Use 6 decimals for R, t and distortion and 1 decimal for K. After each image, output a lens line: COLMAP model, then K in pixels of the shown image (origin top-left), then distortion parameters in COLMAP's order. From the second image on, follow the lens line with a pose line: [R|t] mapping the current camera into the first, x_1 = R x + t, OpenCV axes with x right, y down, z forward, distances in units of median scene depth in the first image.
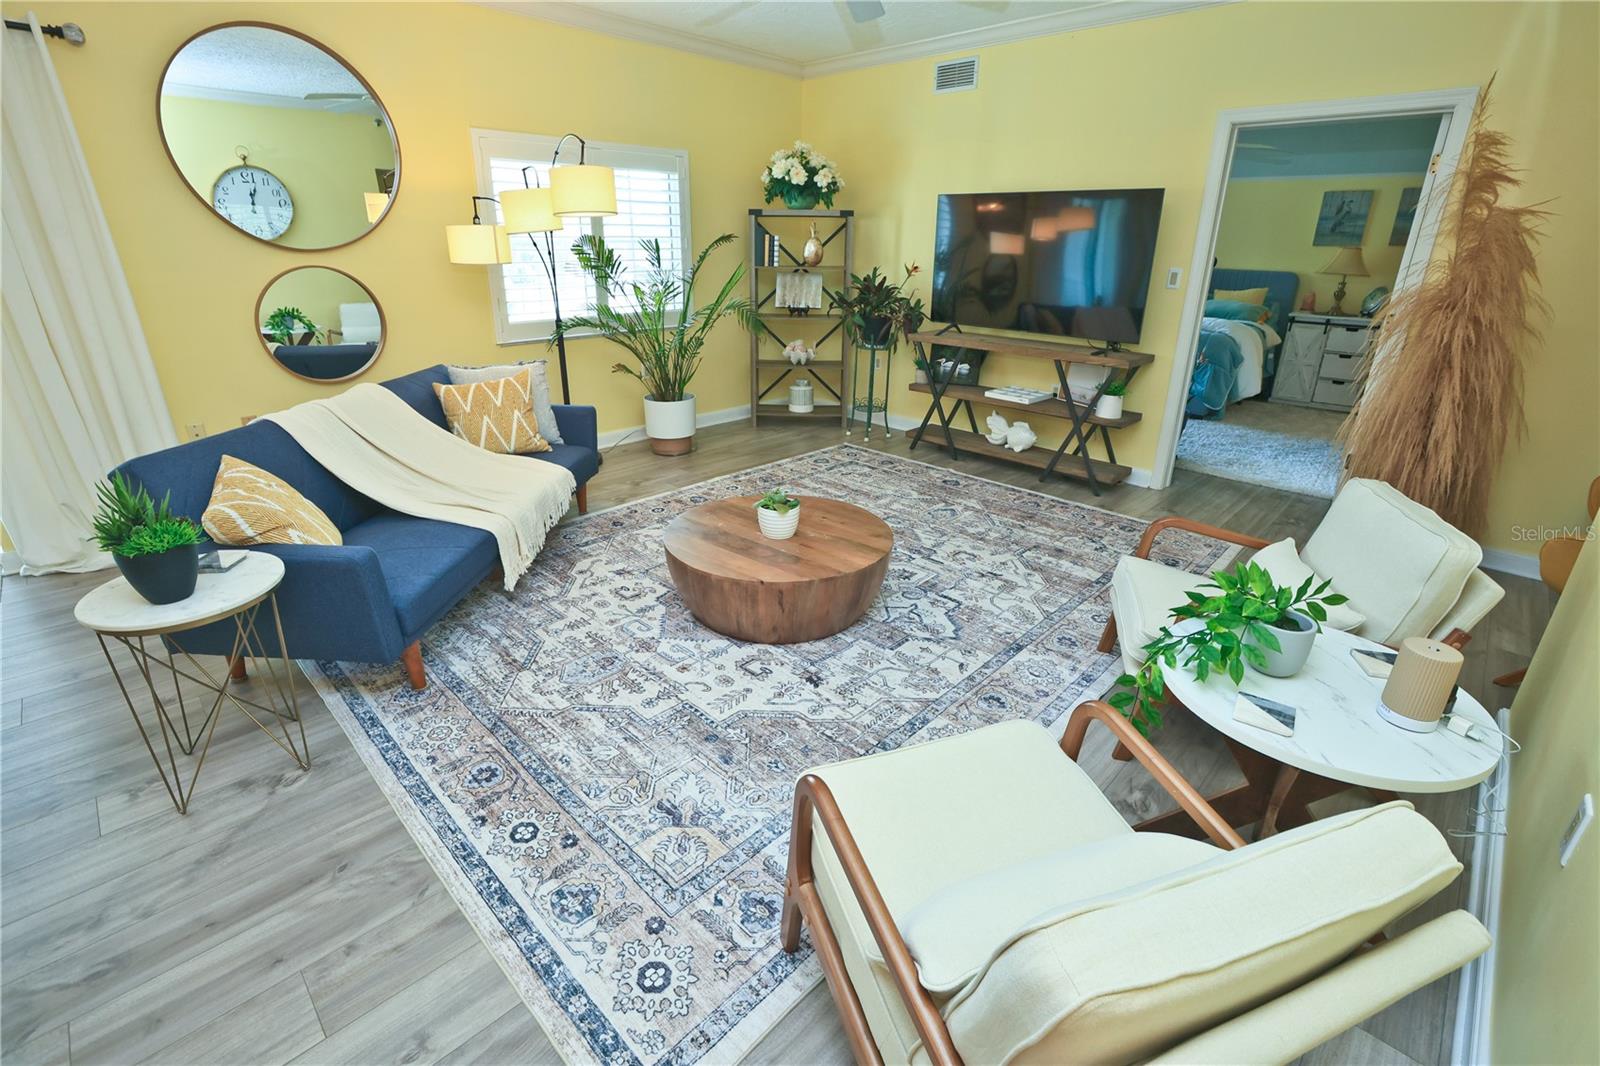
lens RADIAL K [[713.7, 0, 800.4], [0, 713.7, 524.1], [0, 0, 1]] dist [-0.025921, 0.002506]
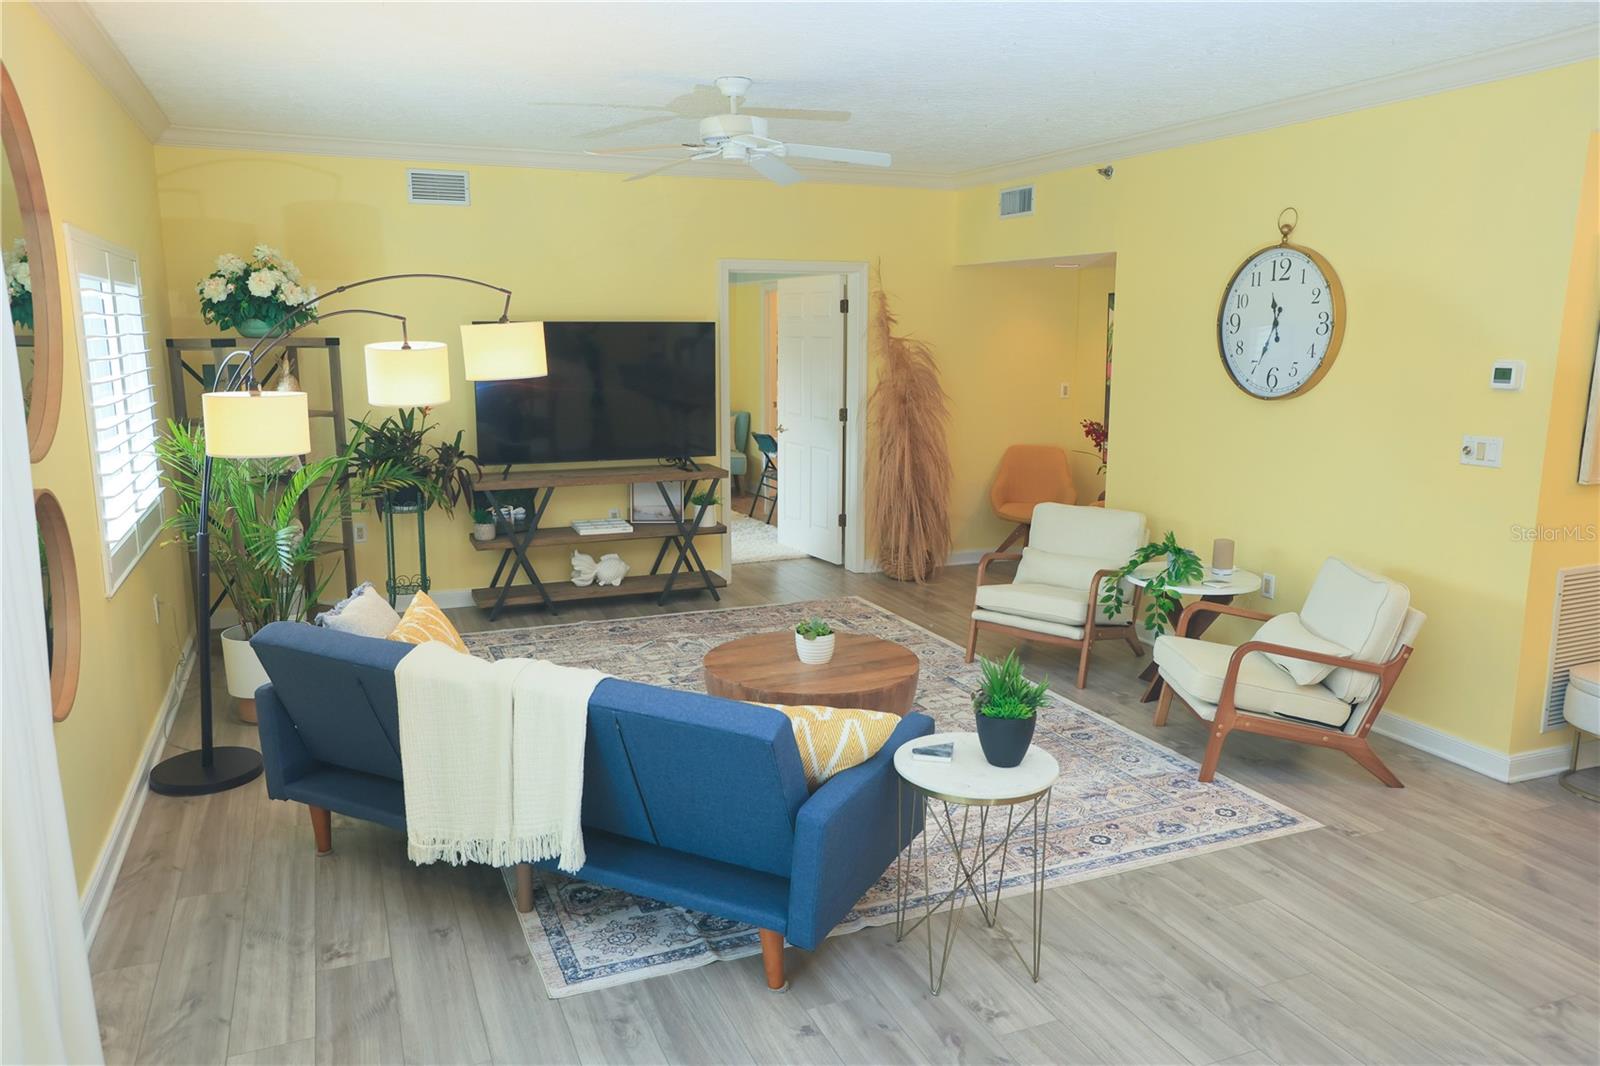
lens RADIAL K [[1132.8, 0, 801.5], [0, 1132.8, 537.8], [0, 0, 1]] dist [0.008840, 0.001435]
pose [[0.380718, -0.181449, 0.906714, -0.969097], [0.341836, 0.938714, 0.044320, -0.150617], [-0.859187, 0.293074, 0.419411, 0.172020]]
